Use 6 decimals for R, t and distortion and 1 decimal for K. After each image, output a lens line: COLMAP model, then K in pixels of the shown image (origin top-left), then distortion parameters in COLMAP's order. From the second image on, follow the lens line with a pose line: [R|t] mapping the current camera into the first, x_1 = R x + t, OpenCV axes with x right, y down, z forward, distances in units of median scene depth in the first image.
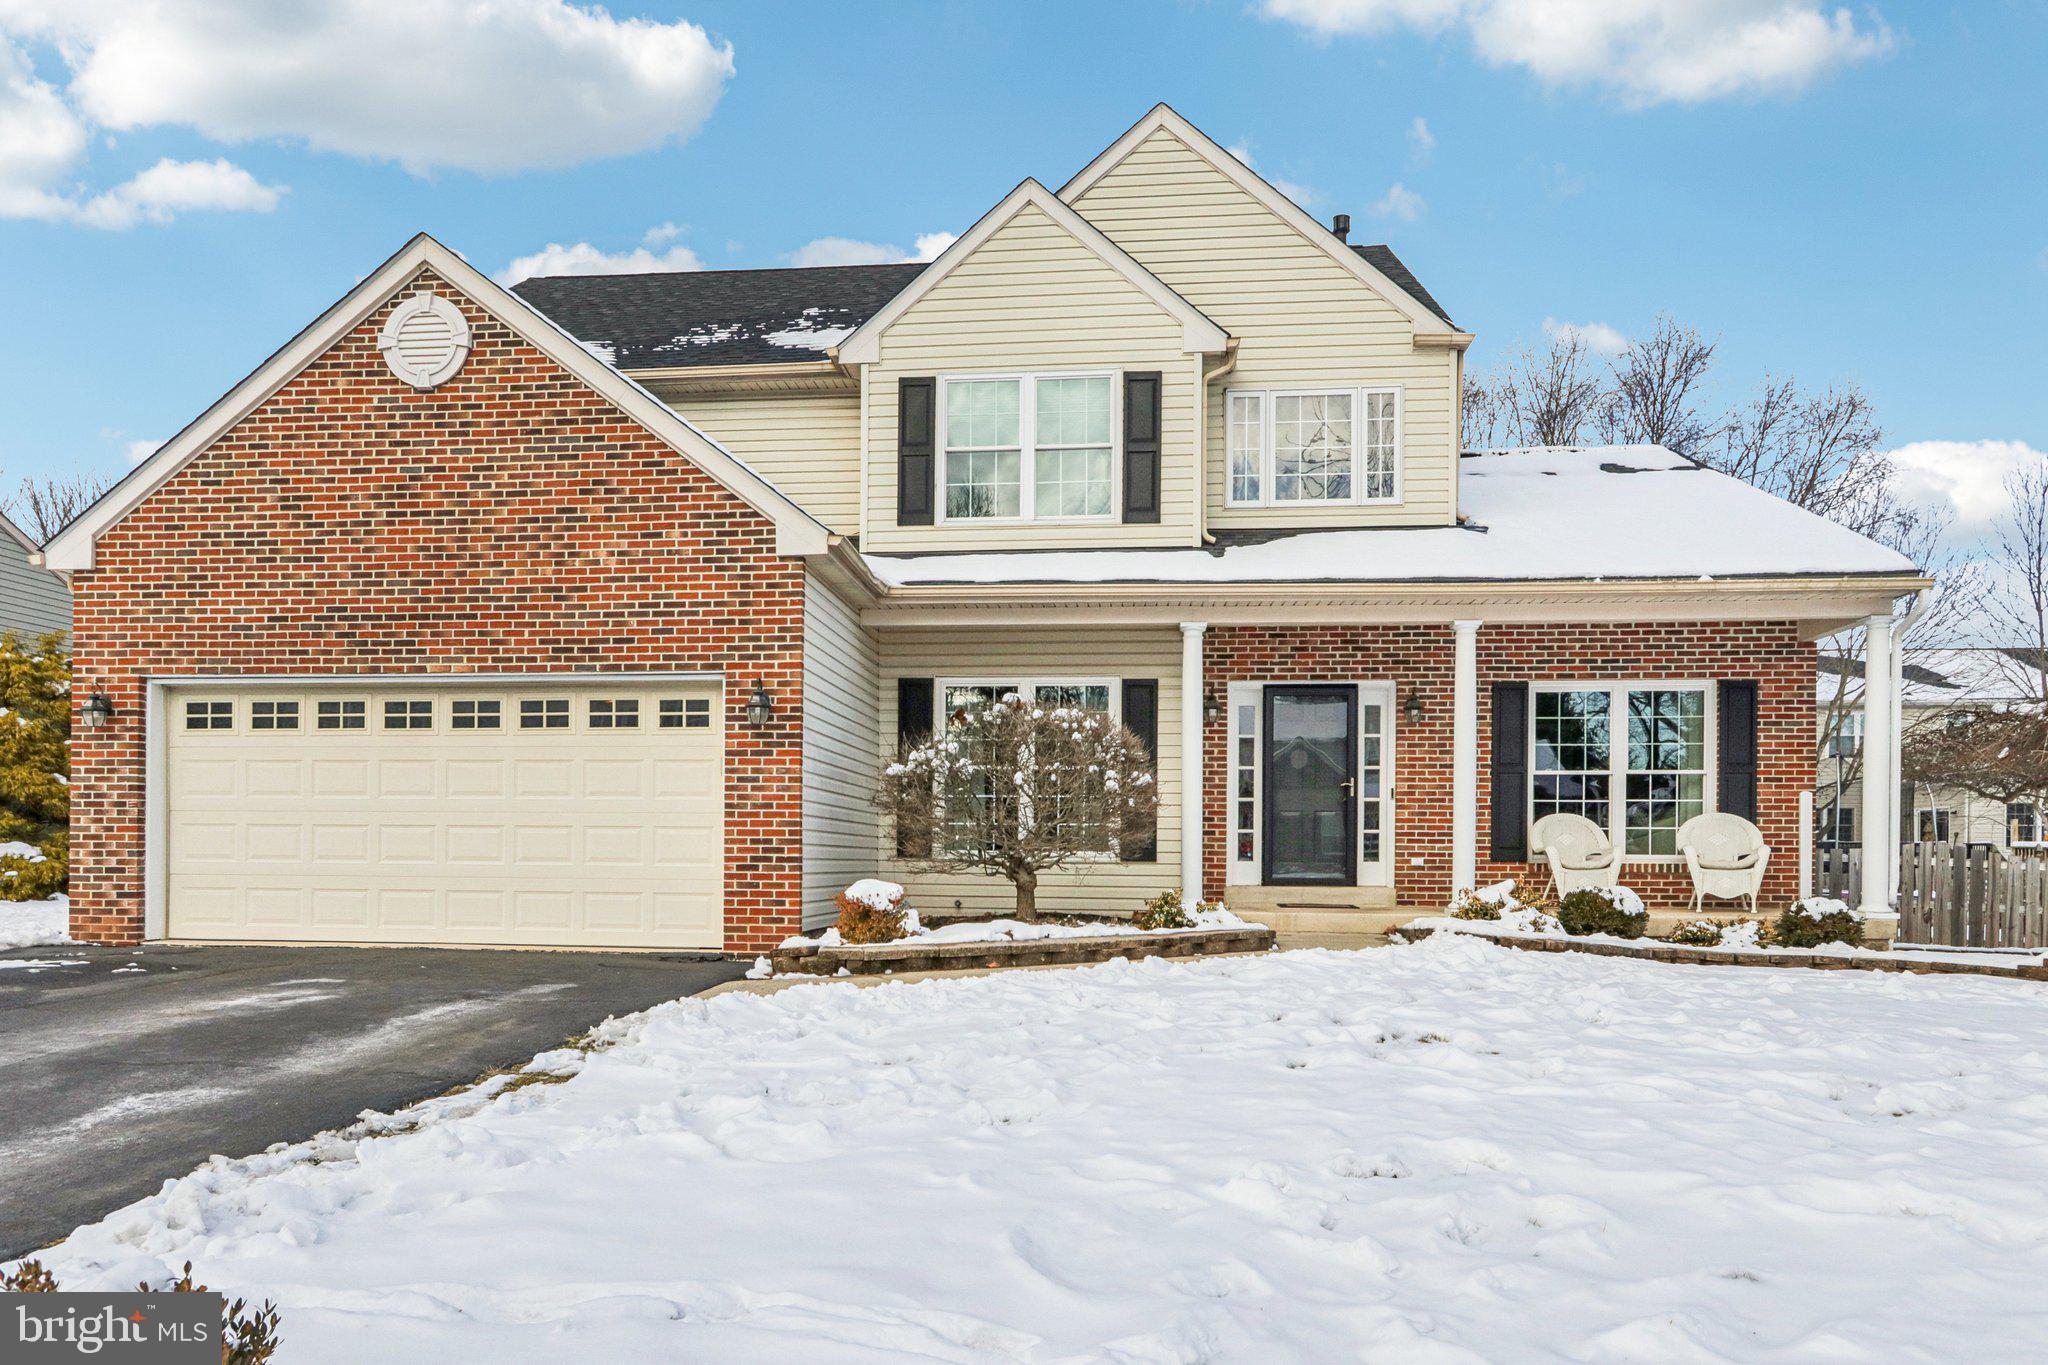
lens RADIAL K [[1271.9, 0, 1024.1], [0, 1271.9, 758.1], [0, 0, 1]] dist [-0.001751, 0.001572]
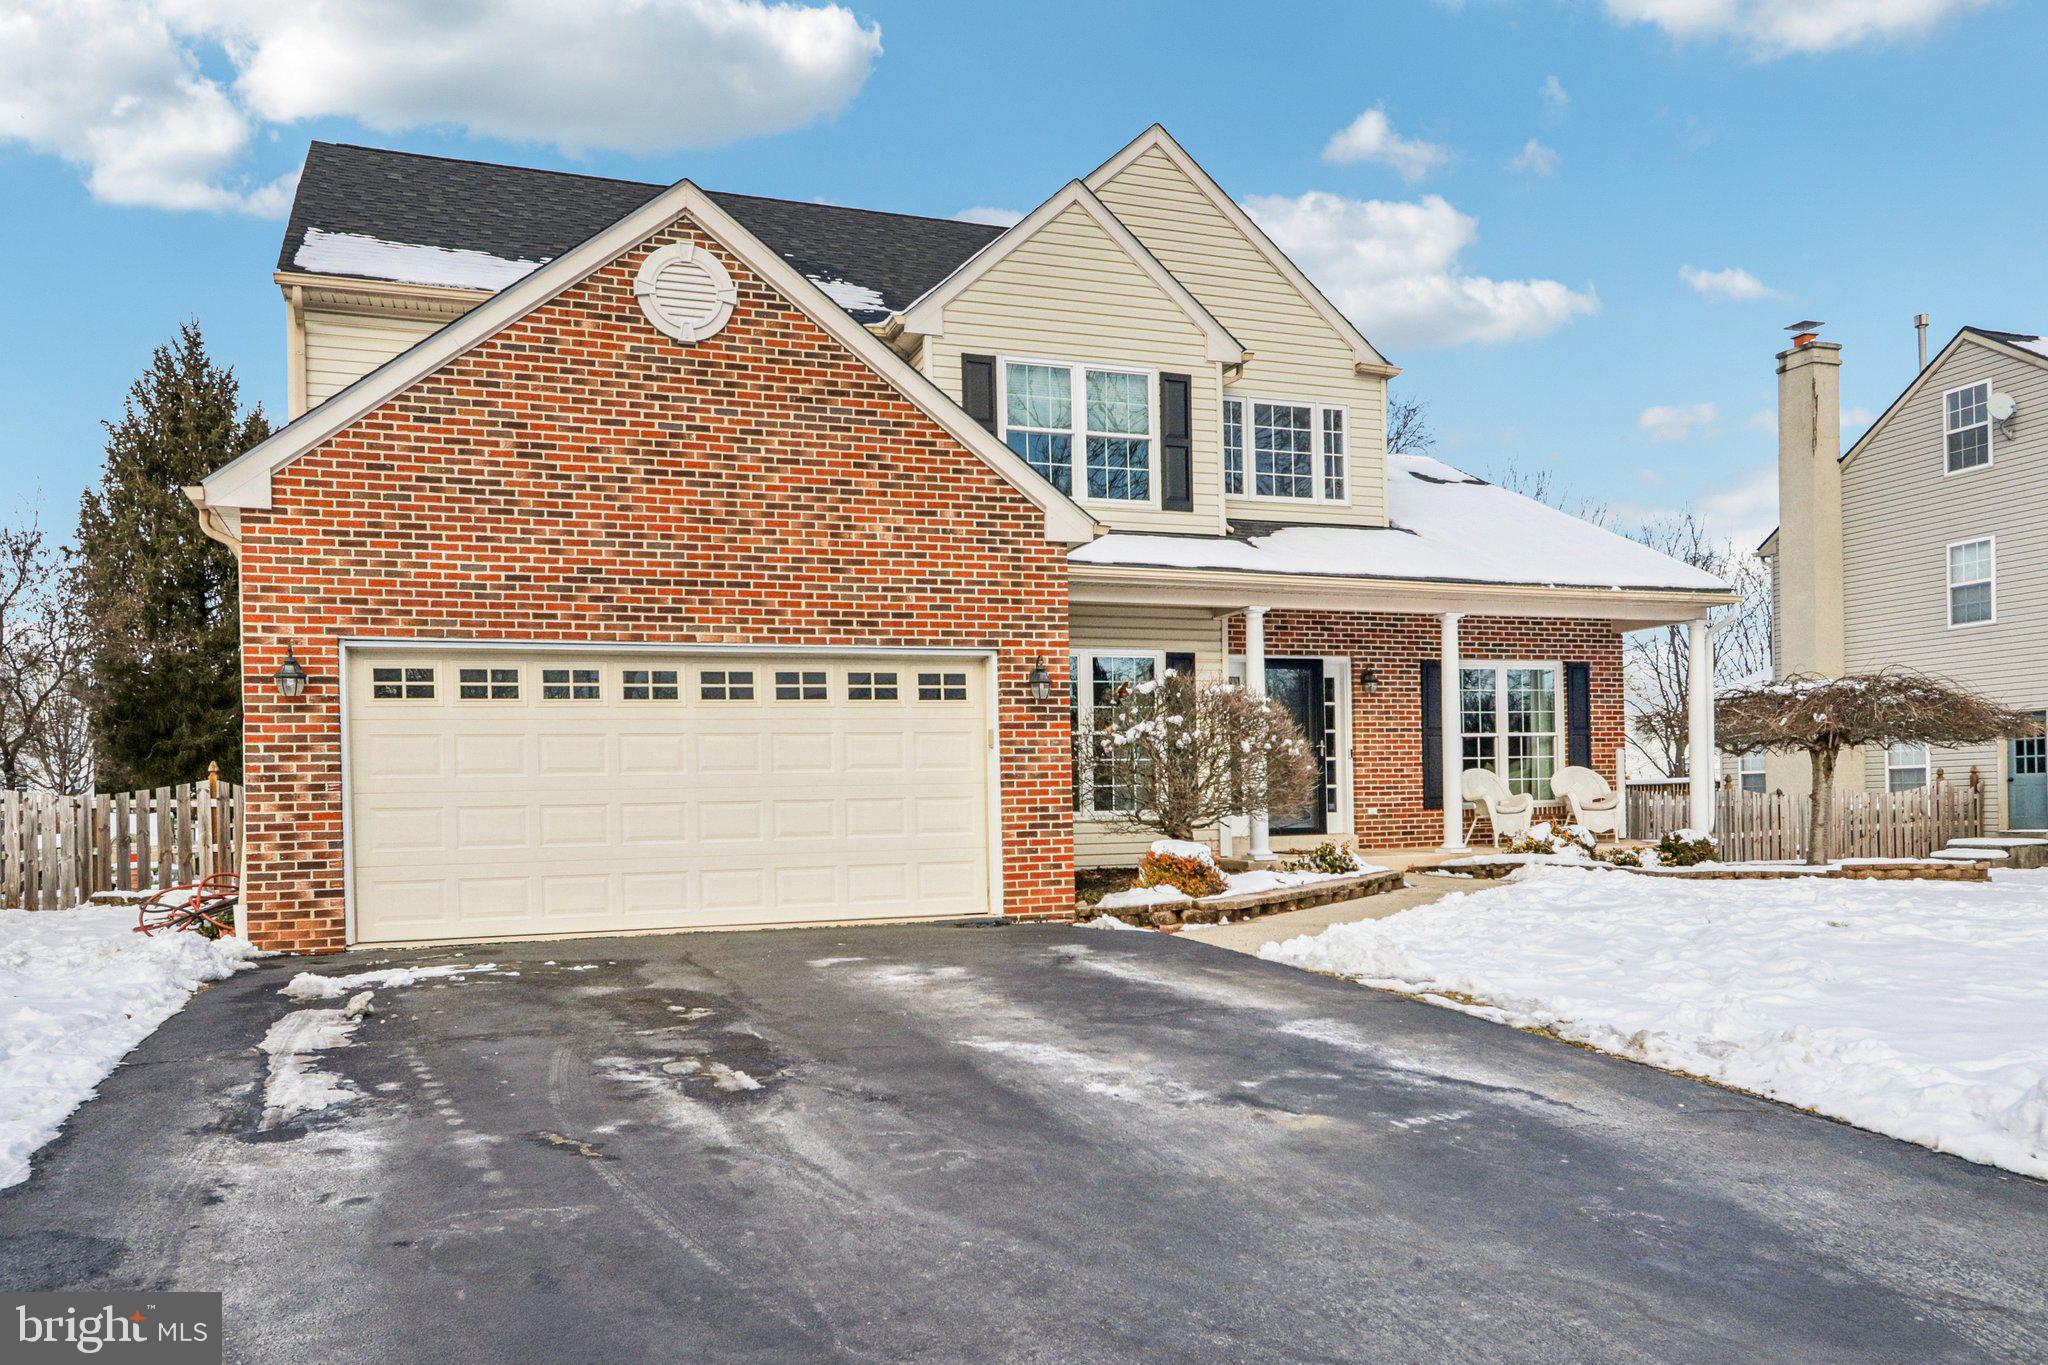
lens RADIAL K [[1410.5, 0, 1022.8], [0, 1410.5, 689.2], [0, 0, 1]] dist [-0.000615, -0.000748]
pose [[0.903783, 0.007603, 0.427924, -0.690137], [-0.003343, 0.999937, -0.010706, -0.021084], [-0.427978, 0.008245, 0.903751, -0.057106]]
